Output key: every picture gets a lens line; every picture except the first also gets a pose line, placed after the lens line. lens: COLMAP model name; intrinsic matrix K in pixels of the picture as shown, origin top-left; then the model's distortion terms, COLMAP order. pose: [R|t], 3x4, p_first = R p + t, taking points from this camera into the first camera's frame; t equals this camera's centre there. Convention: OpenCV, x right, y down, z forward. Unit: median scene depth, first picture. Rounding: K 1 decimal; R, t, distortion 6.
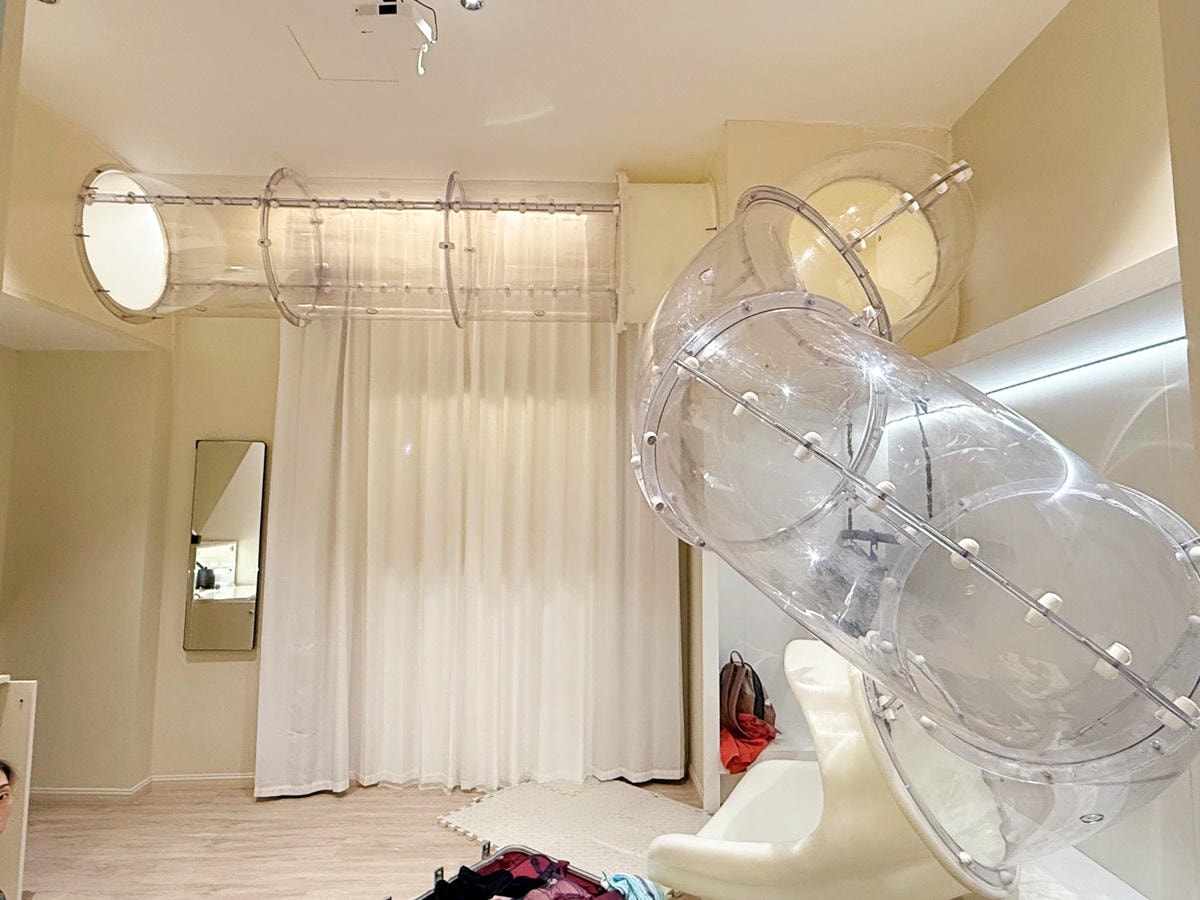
lens RADIAL K [[678.6, 0, 600.0], [0, 678.6, 450.0], [0, 0, 1]] dist [0.002147, 0.000340]
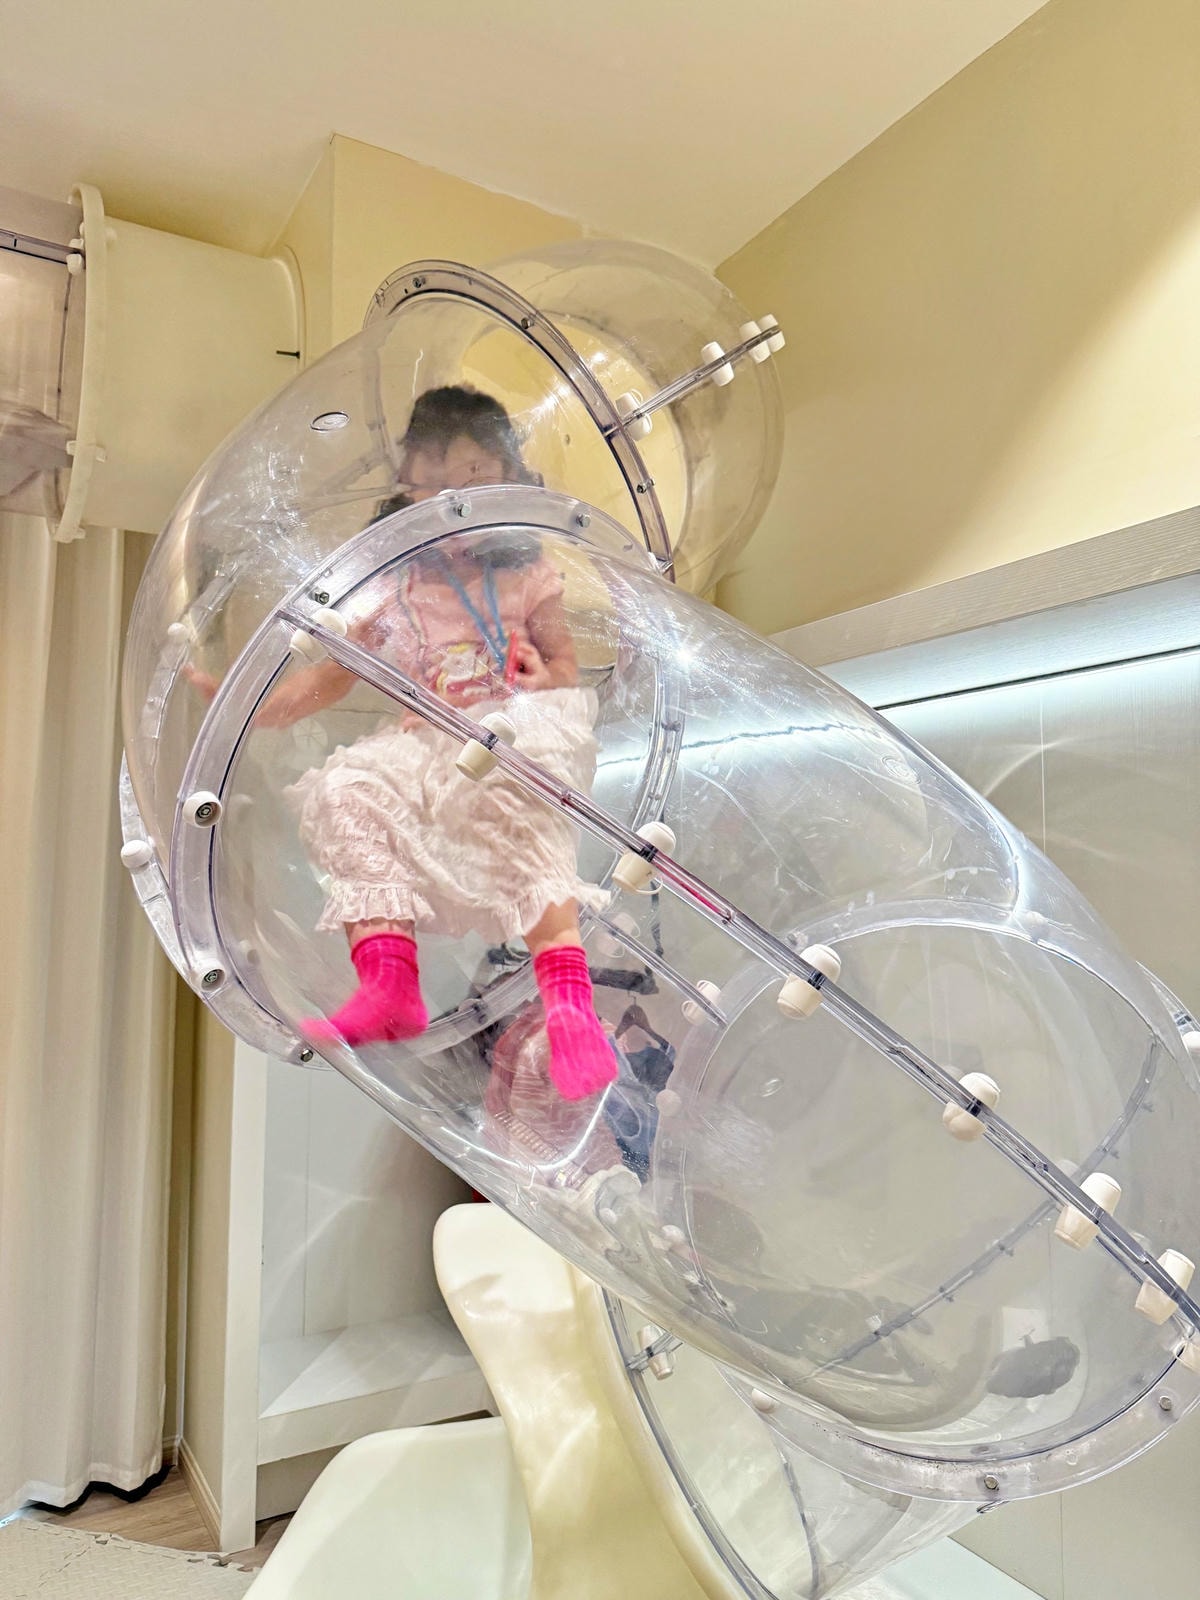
lens RADIAL K [[1138.0, 0, 597.2], [0, 1138.0, 805.9], [0, 0, 1]] dist [0.065583, -0.111521]
pose [[0.877993, 0.033349, 0.477510, -0.022394], [-0.039117, 0.999232, 0.002138, -0.016022], [-0.477072, -0.020556, 0.878624, 0.179421]]
